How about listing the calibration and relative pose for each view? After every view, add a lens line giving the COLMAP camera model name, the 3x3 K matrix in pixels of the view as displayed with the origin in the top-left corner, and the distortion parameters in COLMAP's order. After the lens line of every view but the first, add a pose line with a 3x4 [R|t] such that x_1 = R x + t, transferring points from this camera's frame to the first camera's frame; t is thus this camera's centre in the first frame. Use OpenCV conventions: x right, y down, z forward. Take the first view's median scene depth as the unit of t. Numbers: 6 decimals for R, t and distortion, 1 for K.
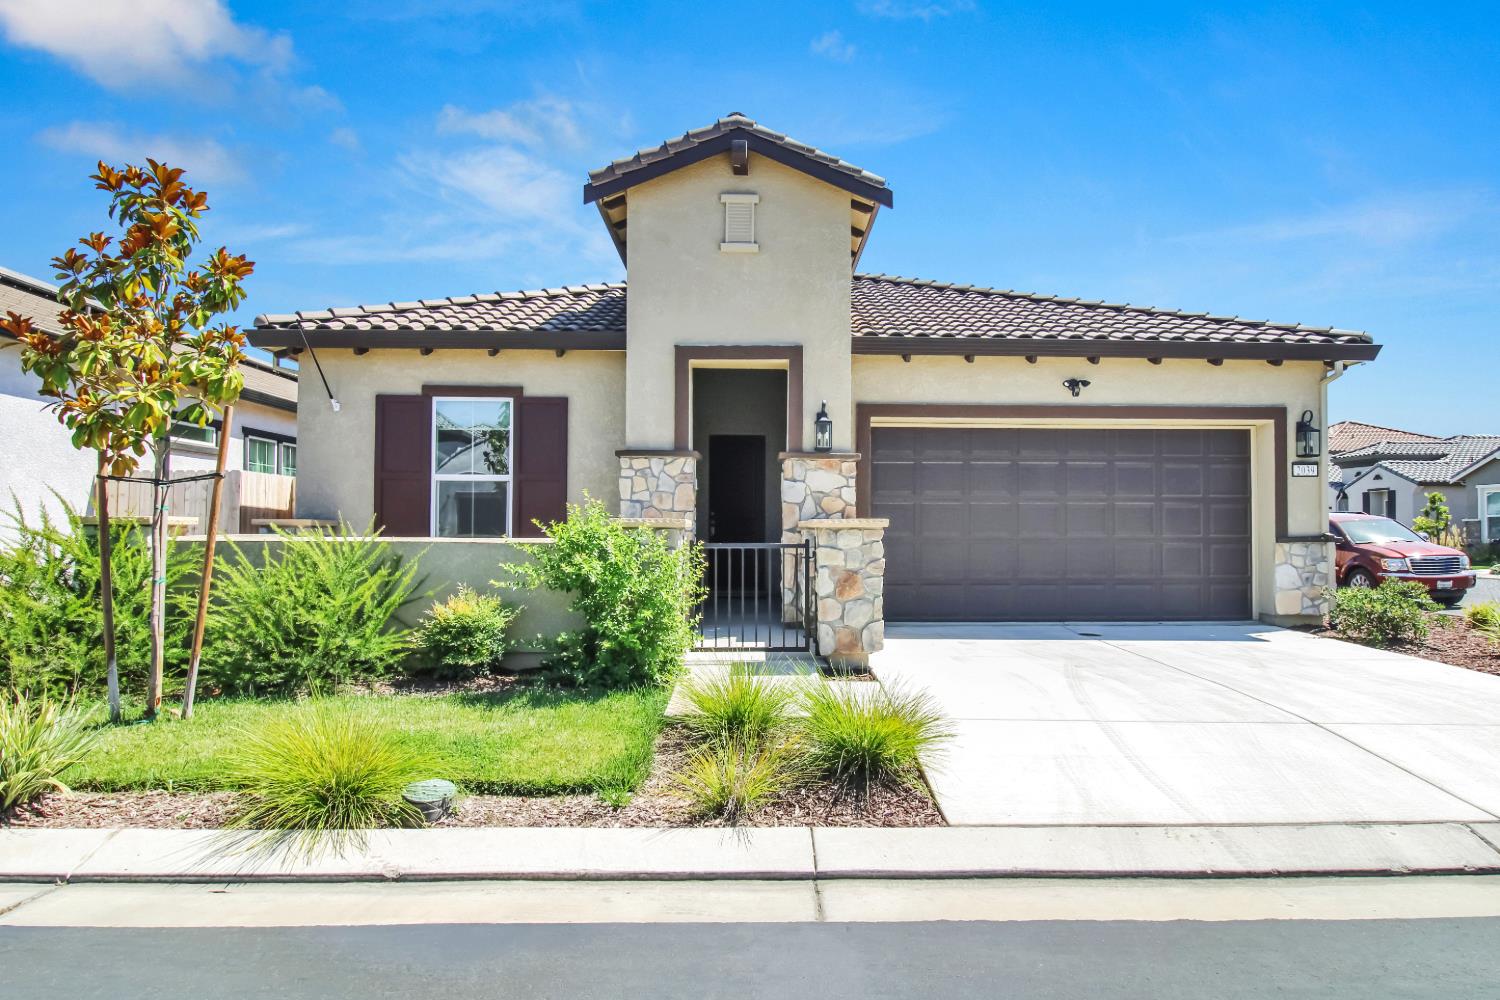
lens RADIAL K [[895.6, 0, 750.0], [0, 895.6, 500.0], [0, 0, 1]] dist [0.000453, -0.001383]
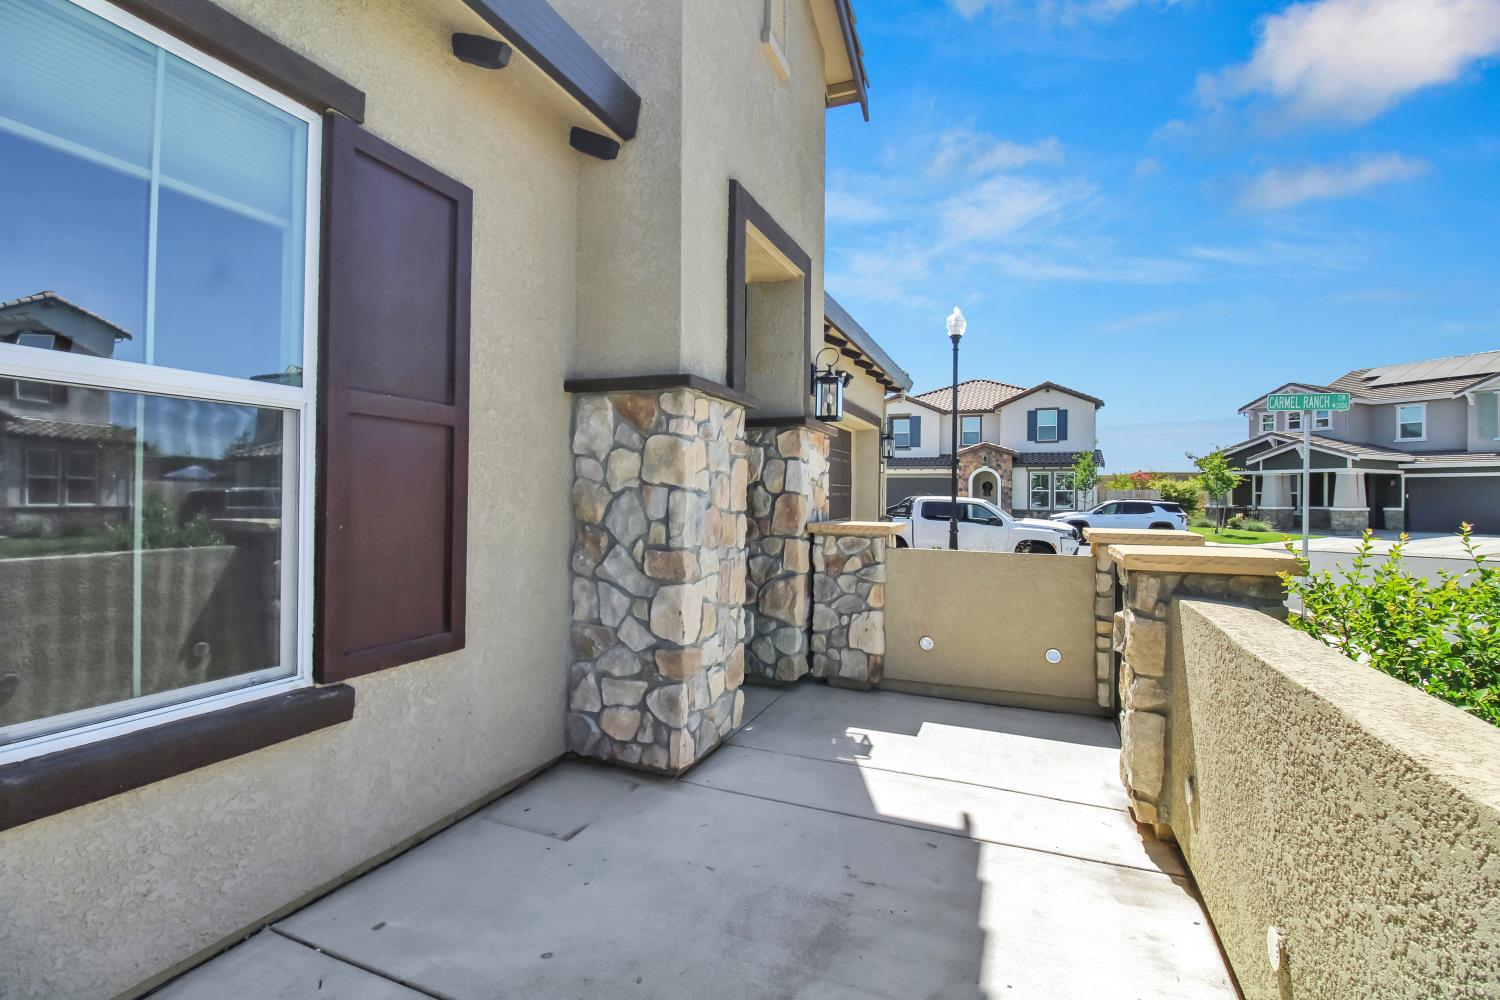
lens RADIAL K [[698.1, 0, 745.8], [0, 698.1, 492.1], [0, 0, 1]] dist [-0.020855, -0.000587]
pose [[0.399341, 0.002037, 0.916800, -0.423912], [-0.041586, 0.999009, 0.015894, -0.005277], [-0.915859, -0.044473, 0.399030, 0.811916]]
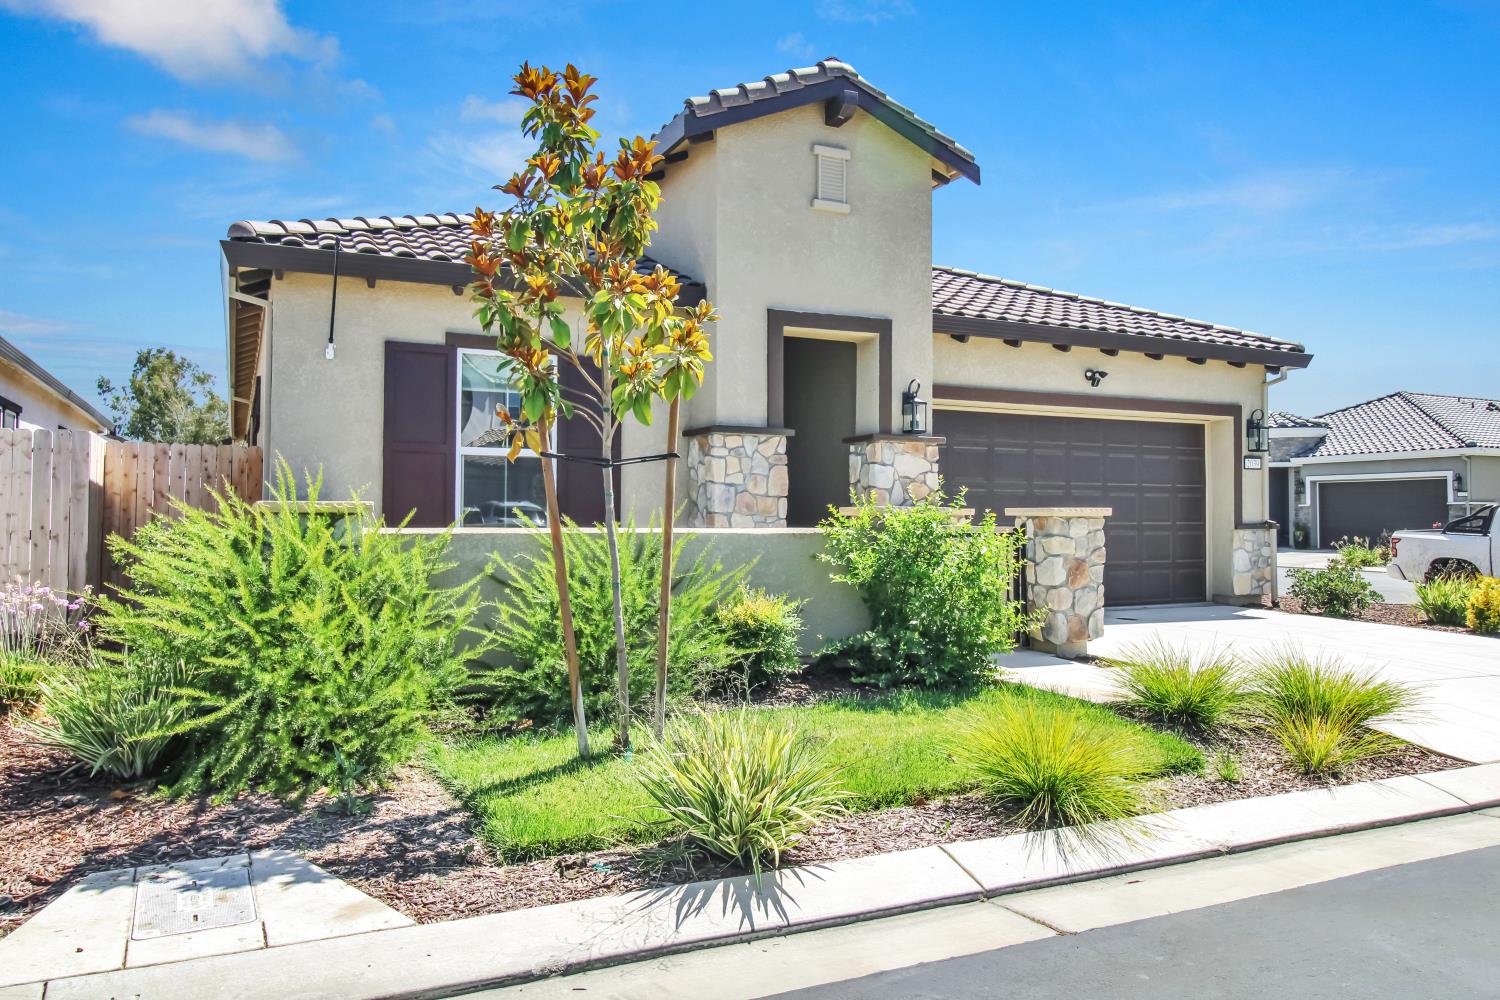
lens RADIAL K [[1100.4, 0, 743.9], [0, 1100.4, 478.5], [0, 0, 1]] dist [0.003967, 0.001523]
pose [[0.912747, 0.014770, 0.408257, -0.533634], [-0.014906, 0.999885, -0.002850, -0.001740], [-0.408252, -0.003485, 0.912863, 0.018077]]
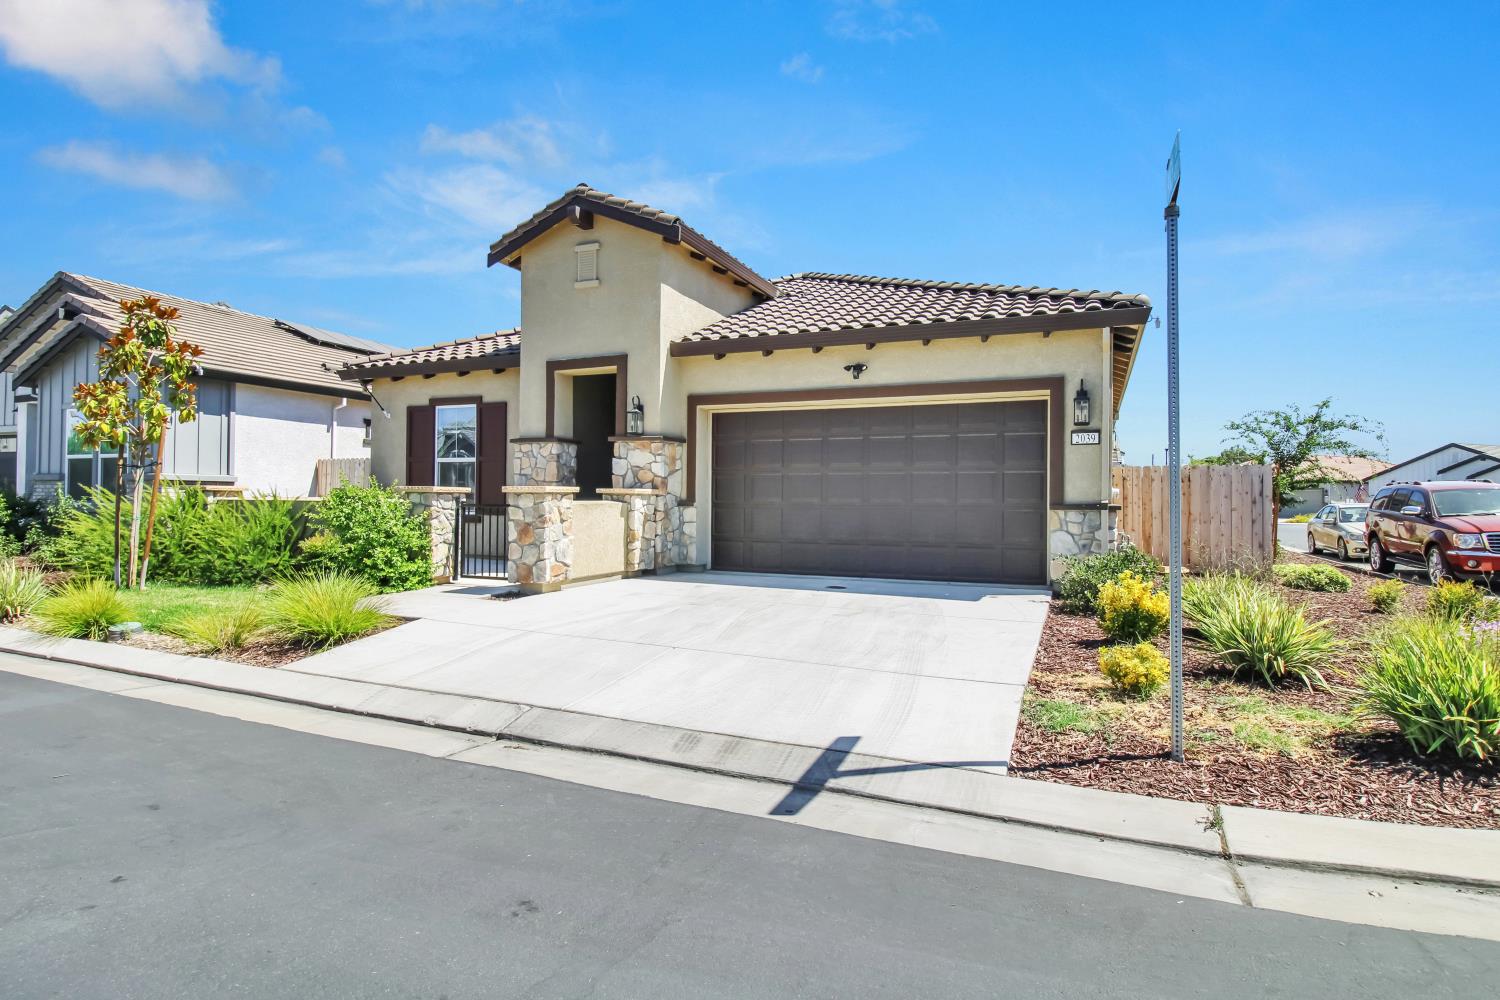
lens RADIAL K [[787.8, 0, 717.7], [0, 787.8, 493.8], [0, 0, 1]] dist [-0.005285, -0.000788]
pose [[0.897221, 0.001974, -0.441578, 0.670625], [0.009288, 0.999684, 0.023342, 0.005032], [0.441485, -0.025045, 0.896919, 0.024397]]
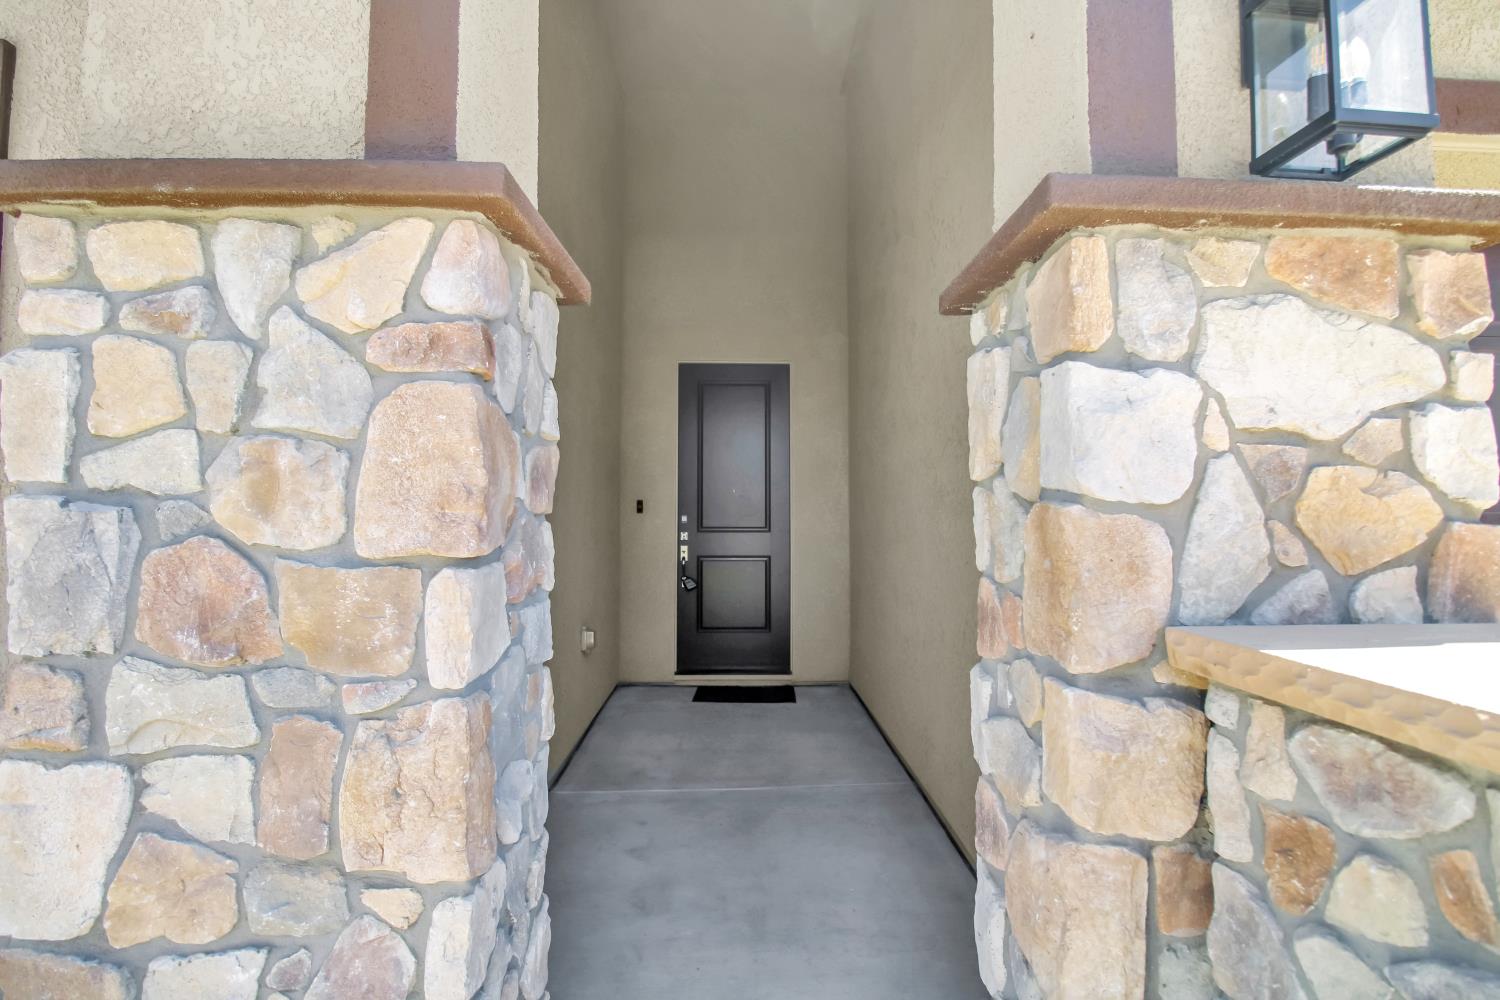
lens RADIAL K [[698.1, 0, 745.8], [0, 698.1, 492.1], [0, 0, 1]] dist [-0.020855, -0.000587]
pose [[0.999994, -0.002464, -0.002385, -0.017288], [0.002454, 0.999989, -0.004012, 0.001248], [0.002395, 0.004007, 0.999989, 0.855288]]
